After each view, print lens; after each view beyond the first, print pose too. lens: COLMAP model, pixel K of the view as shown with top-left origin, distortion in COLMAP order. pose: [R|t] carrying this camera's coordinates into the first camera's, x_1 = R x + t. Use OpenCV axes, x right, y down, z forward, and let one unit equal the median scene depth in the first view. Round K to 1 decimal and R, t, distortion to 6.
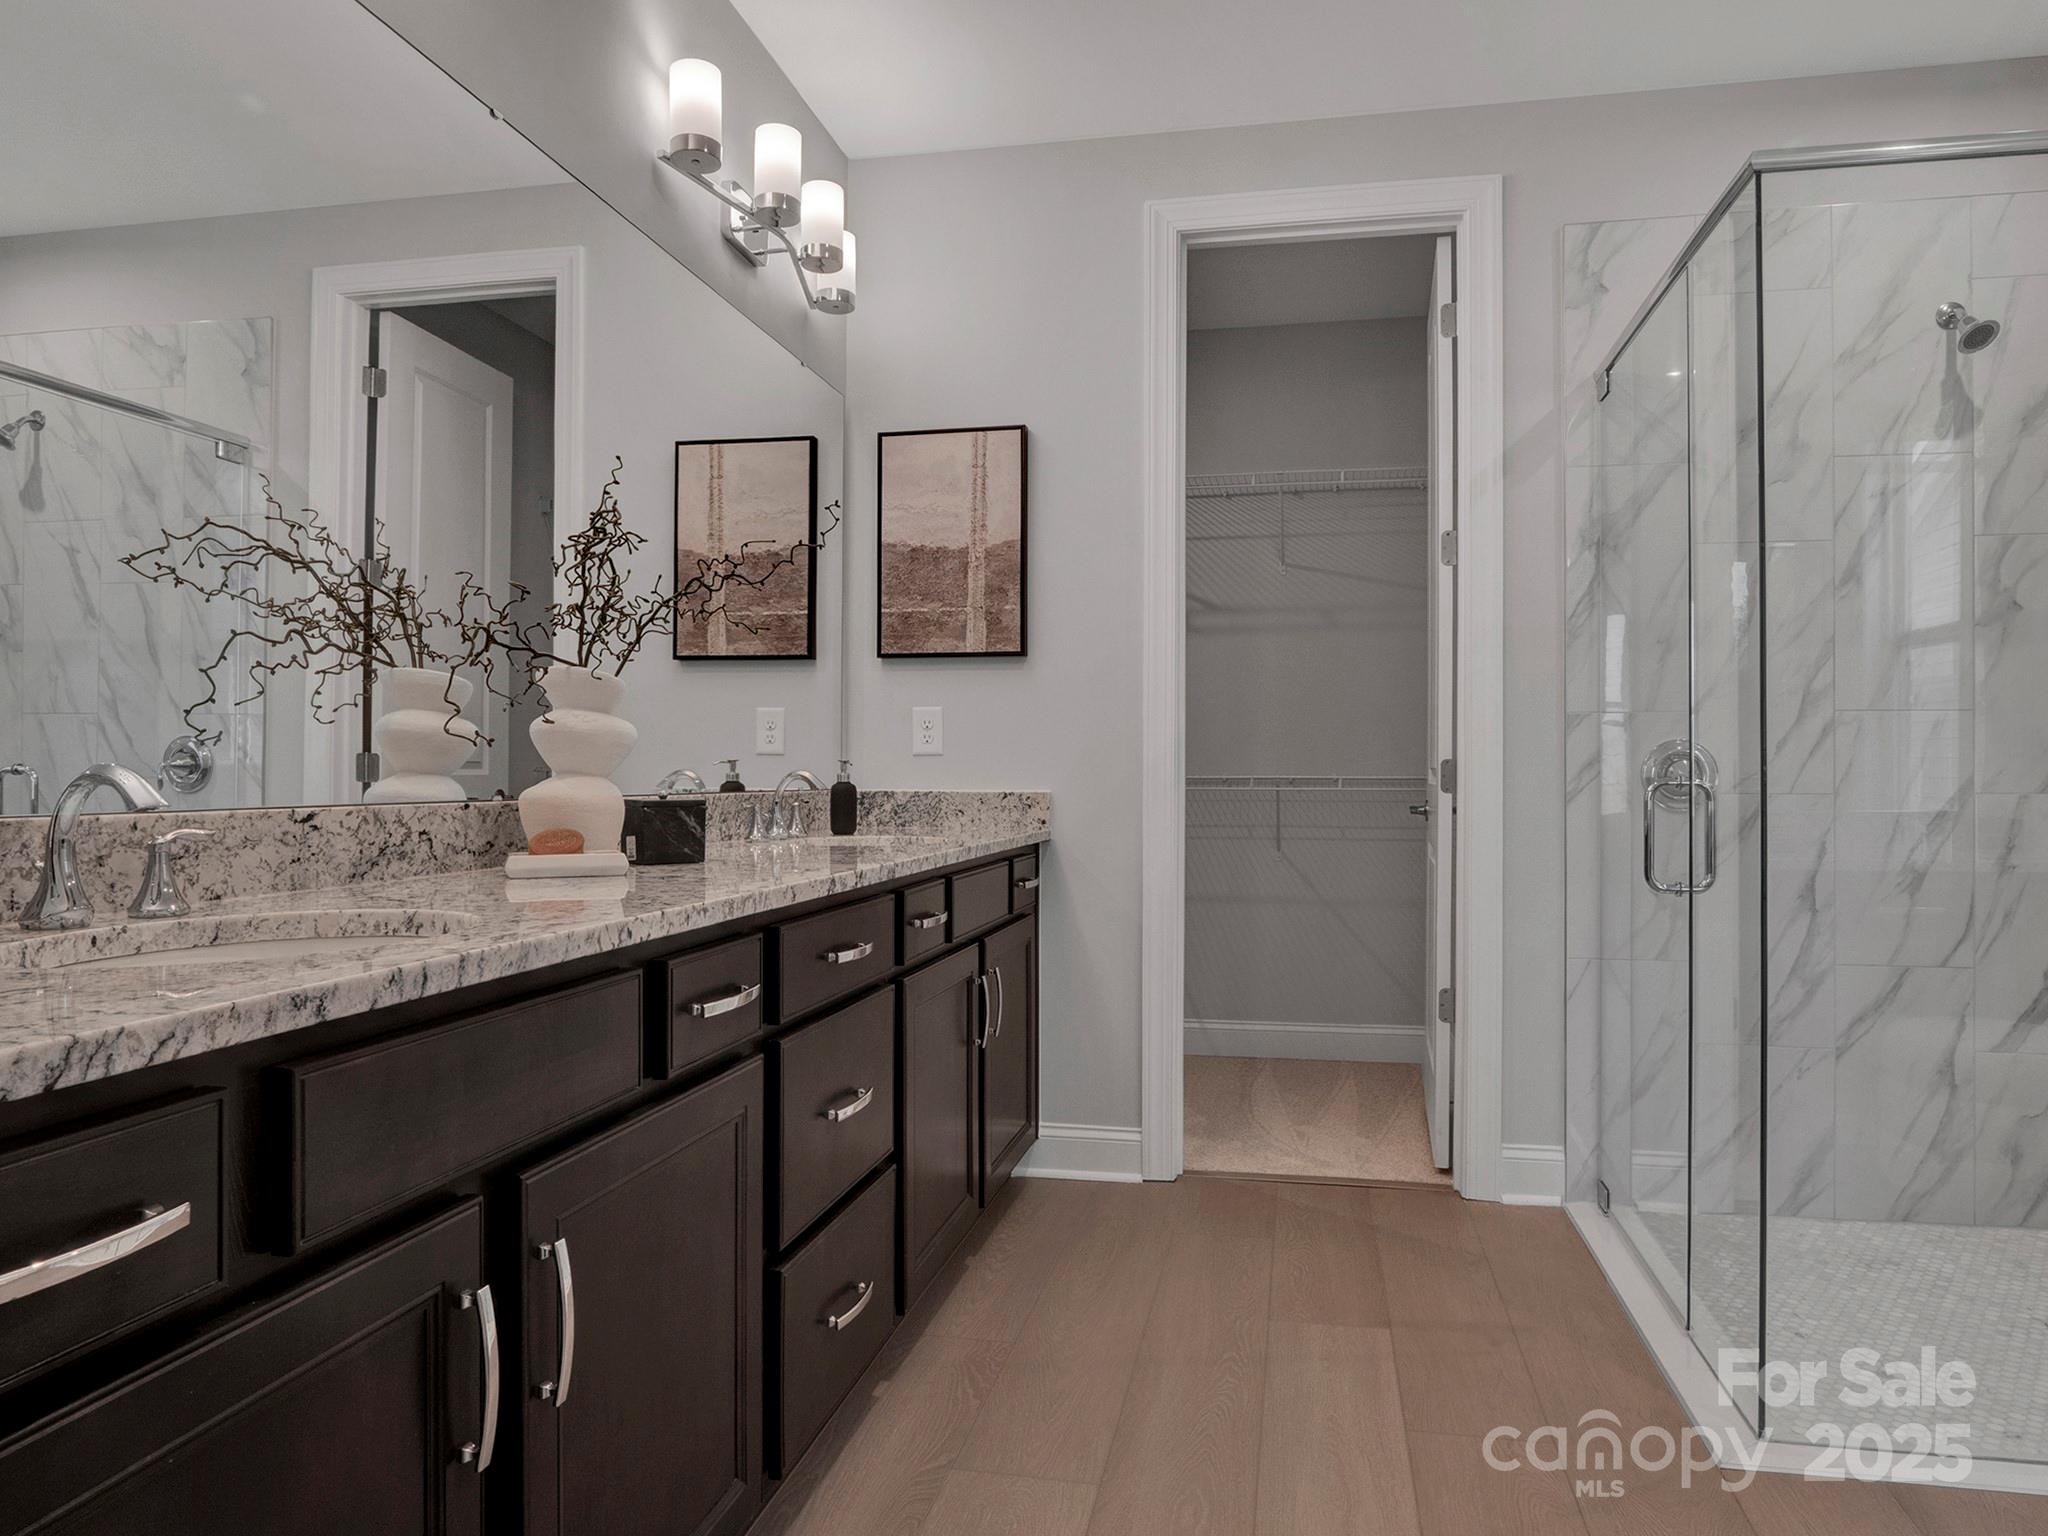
lens RADIAL K [[1256.1, 0, 1010.8], [0, 1256.1, 767.6], [0, 0, 1]] dist [-0.023823, 0.004857]
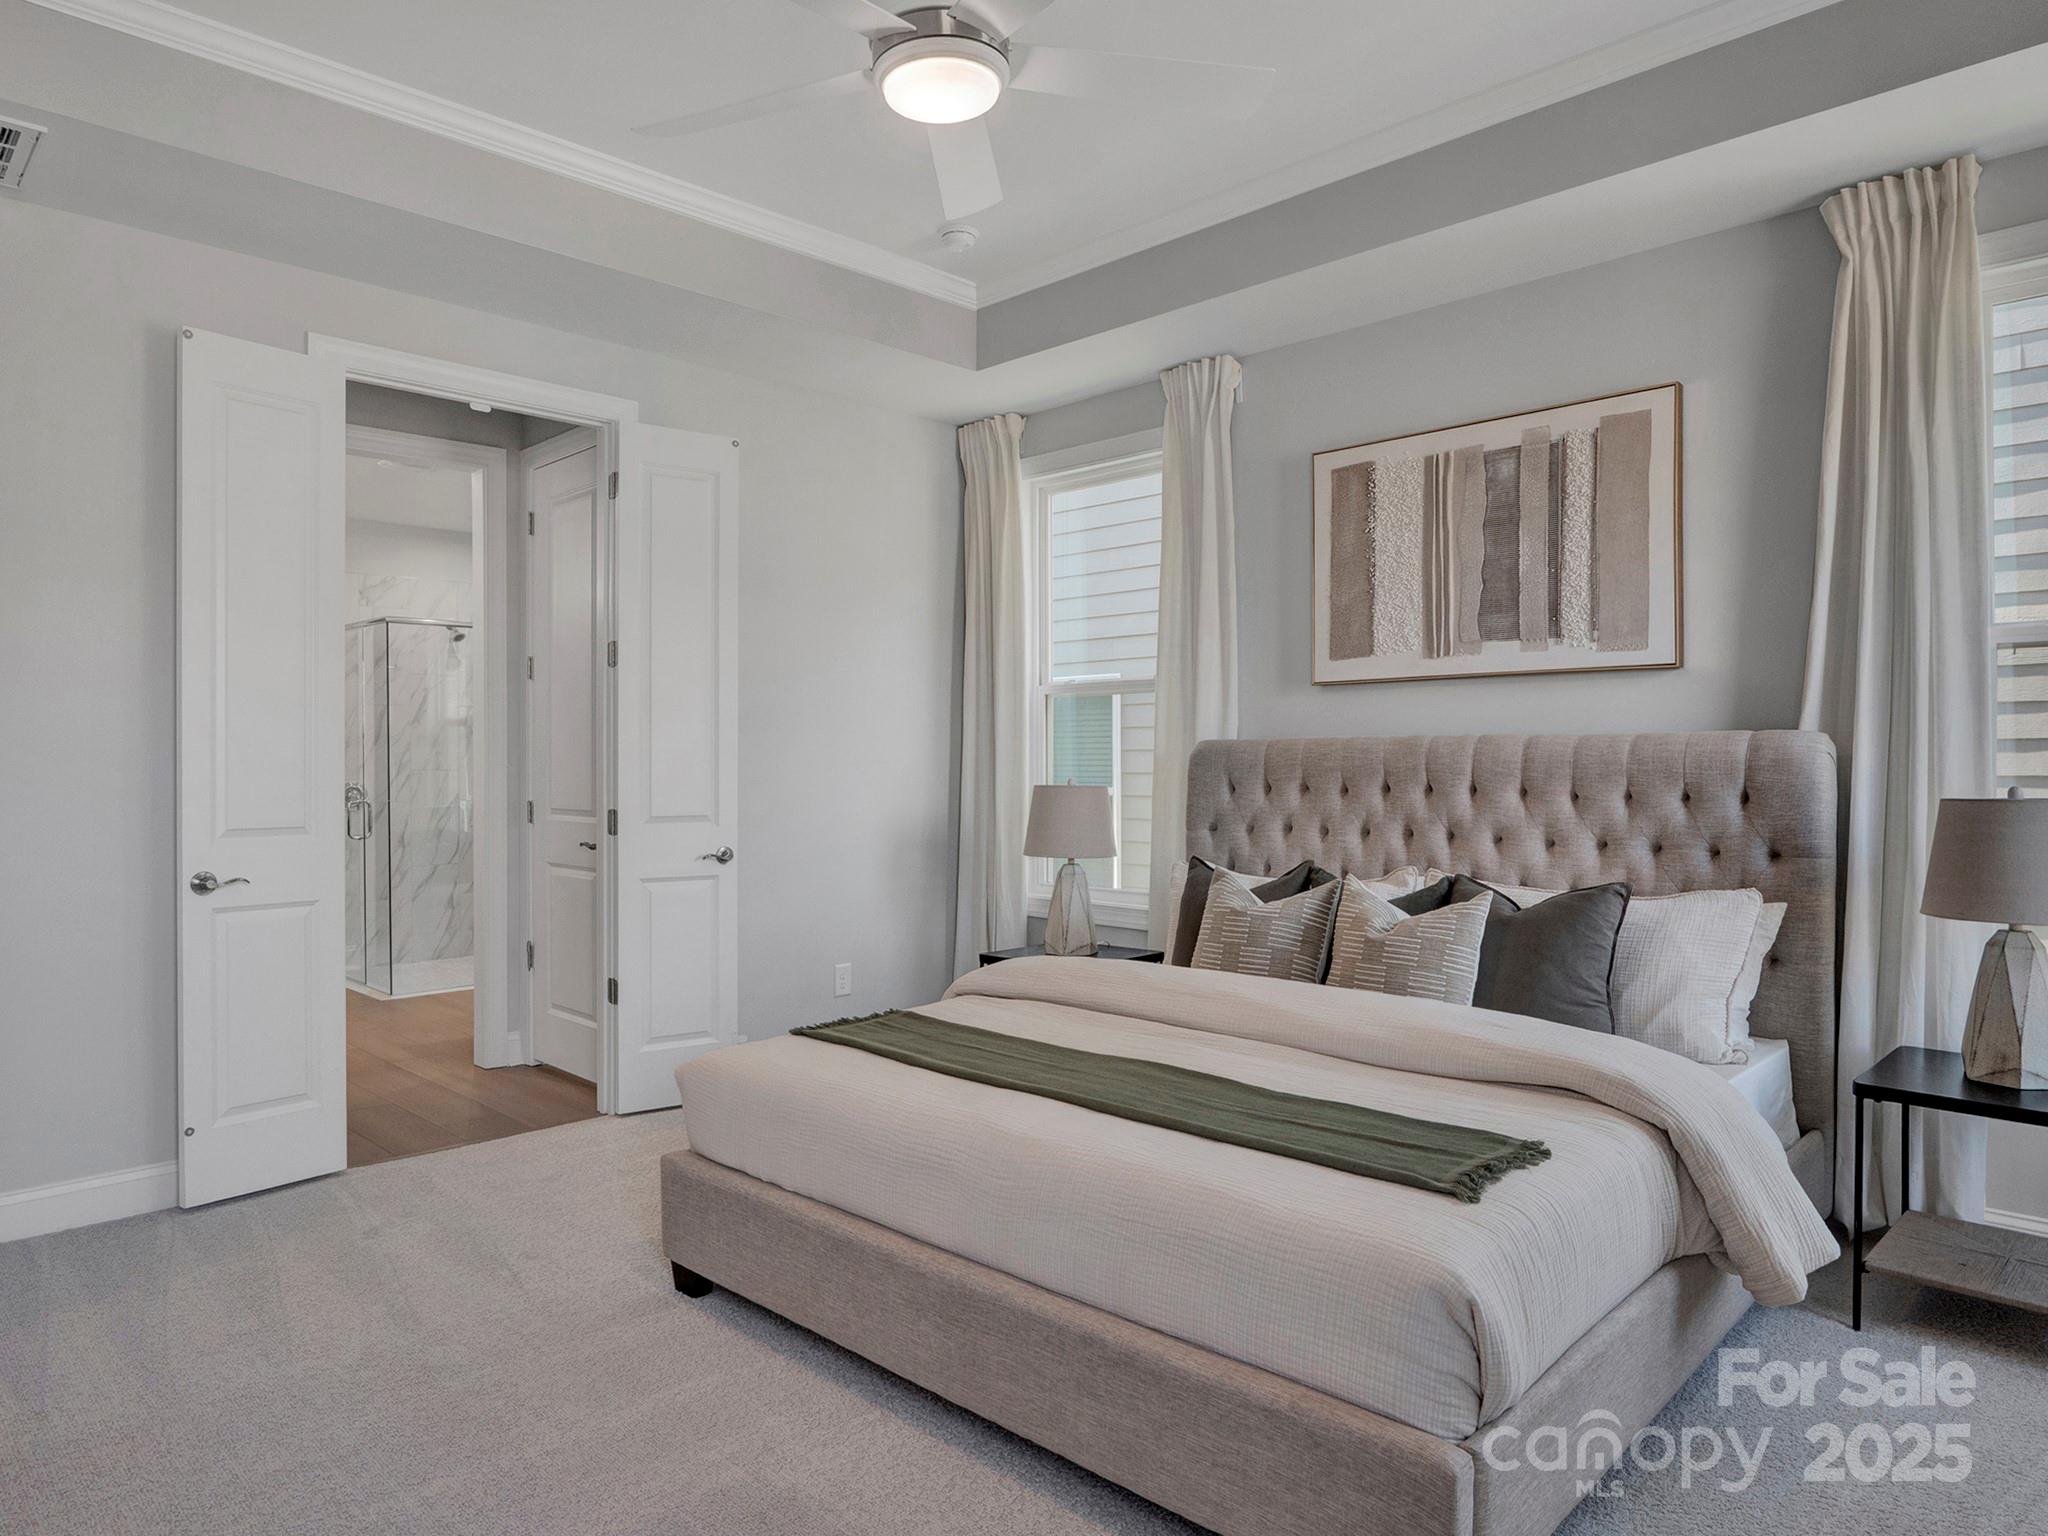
lens RADIAL K [[1299.2, 0, 1008.9], [0, 1299.2, 773.8], [0, 0, 1]] dist [-0.014219, -0.000188]
pose [[0.500705, -0.003861, 0.865609, -1.110286], [0.003454, 0.999991, 0.002463, -0.043765], [-0.865611, 0.001756, 0.500714, -1.512439]]
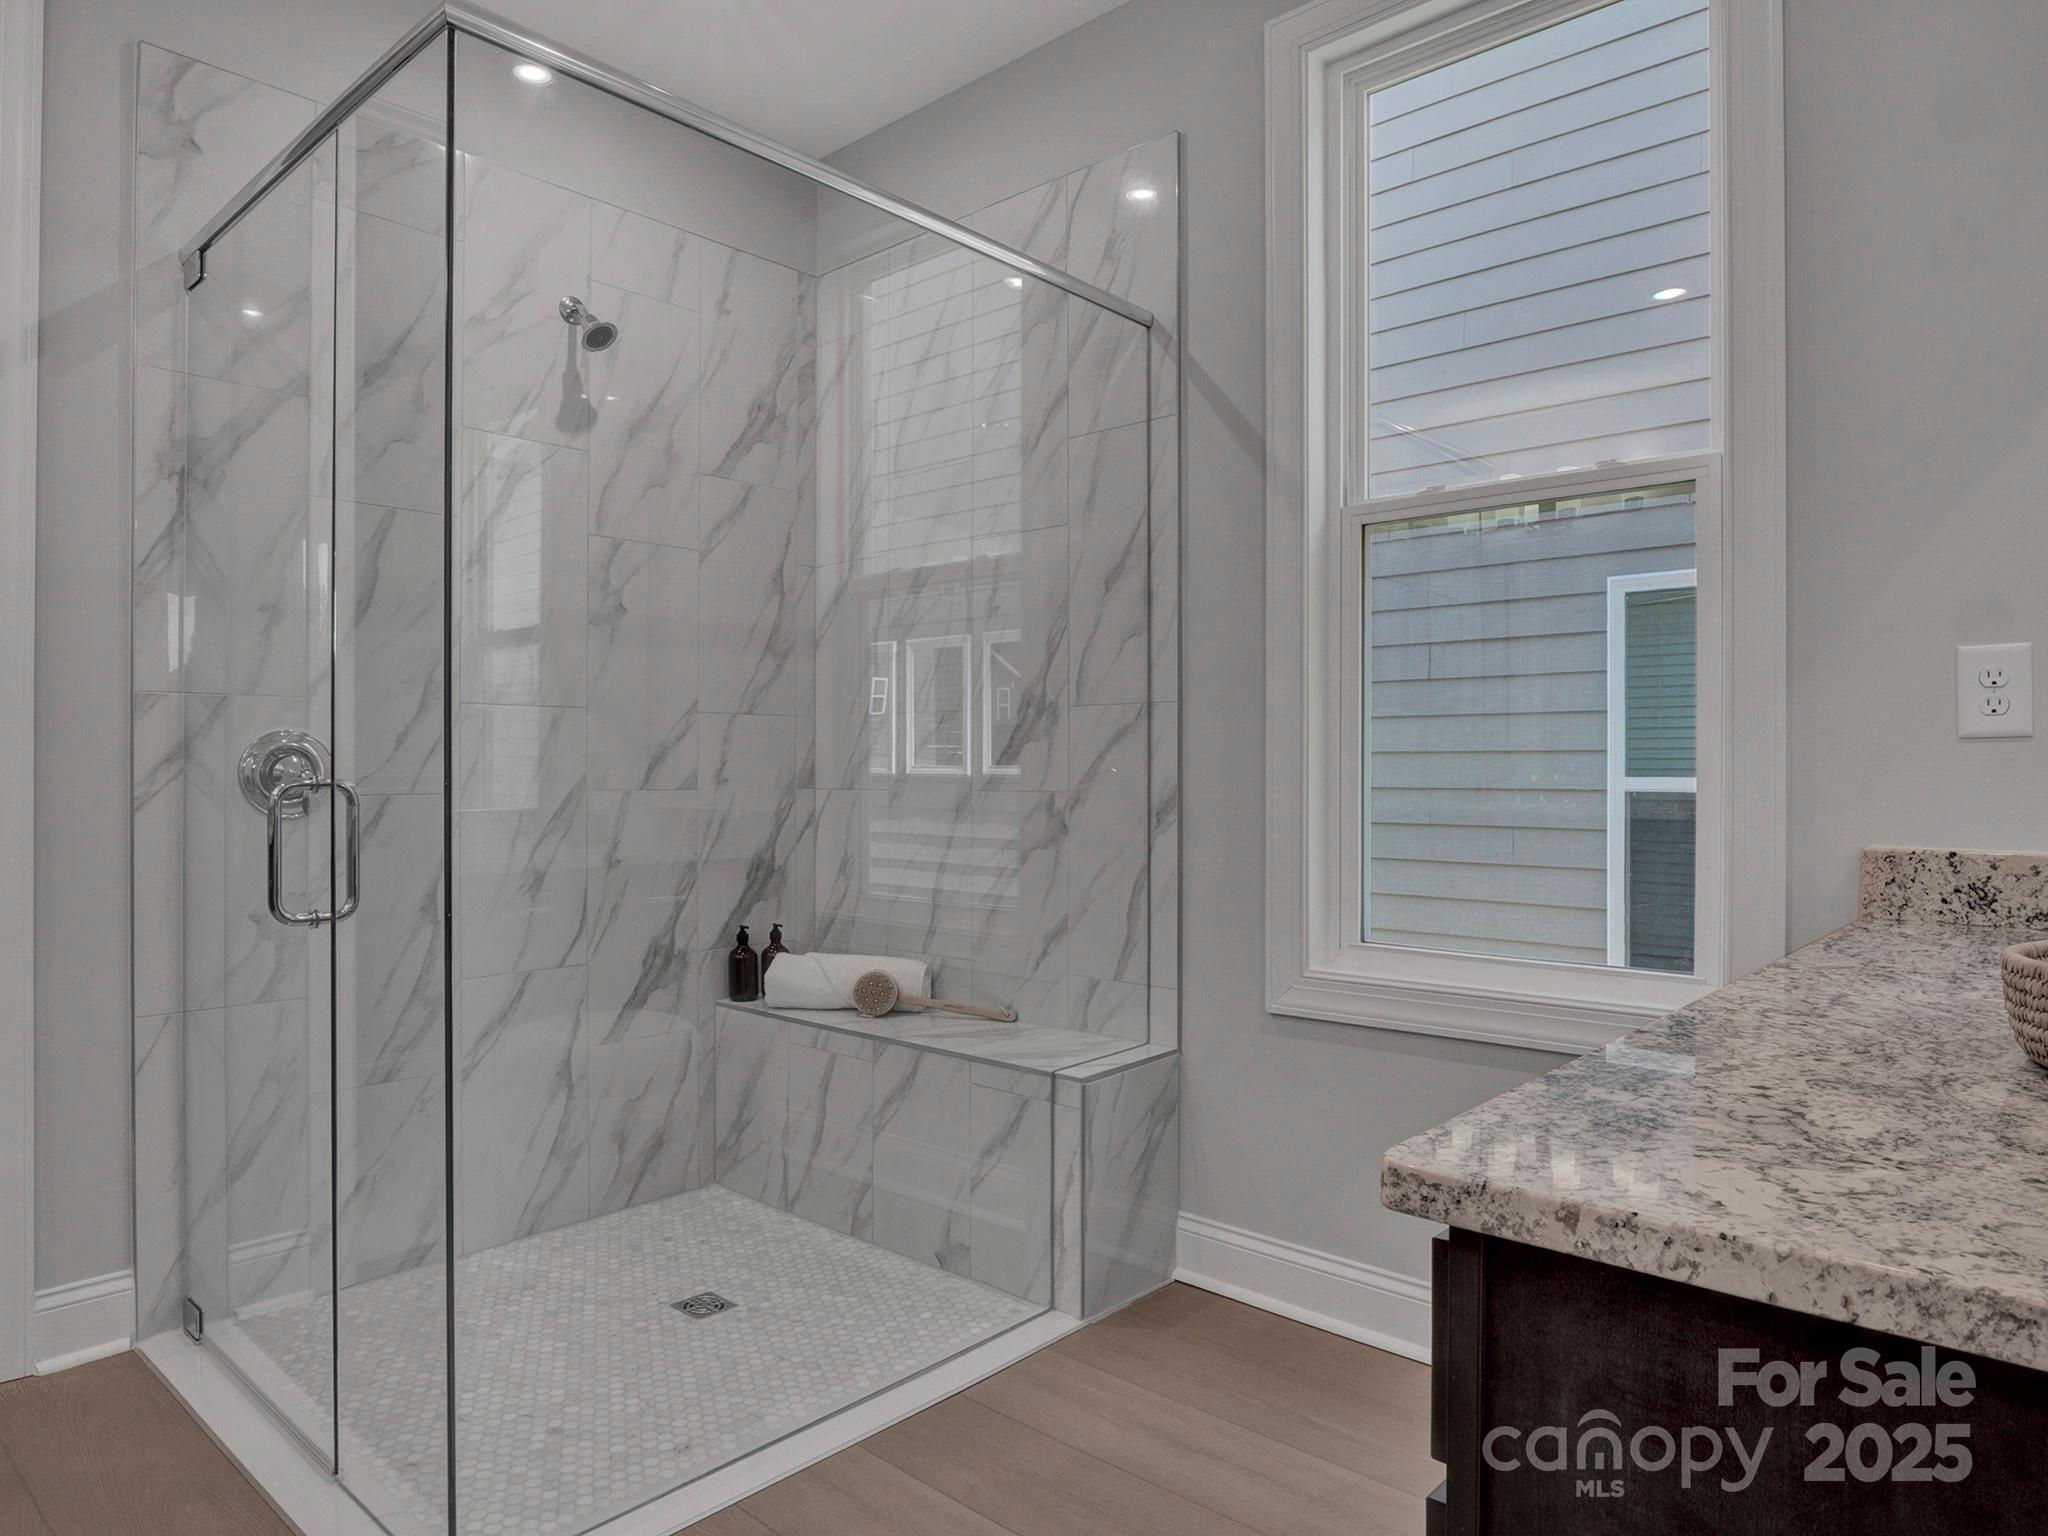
lens RADIAL K [[1256.1, 0, 1010.8], [0, 1256.1, 767.6], [0, 0, 1]] dist [-0.023823, 0.004857]
pose [[0.479615, 0.001104, 0.877478, 0.047517], [-0.002280, 0.999997, -0.000012, 0.001162], [-0.877476, -0.001995, 0.479617, 0.202082]]
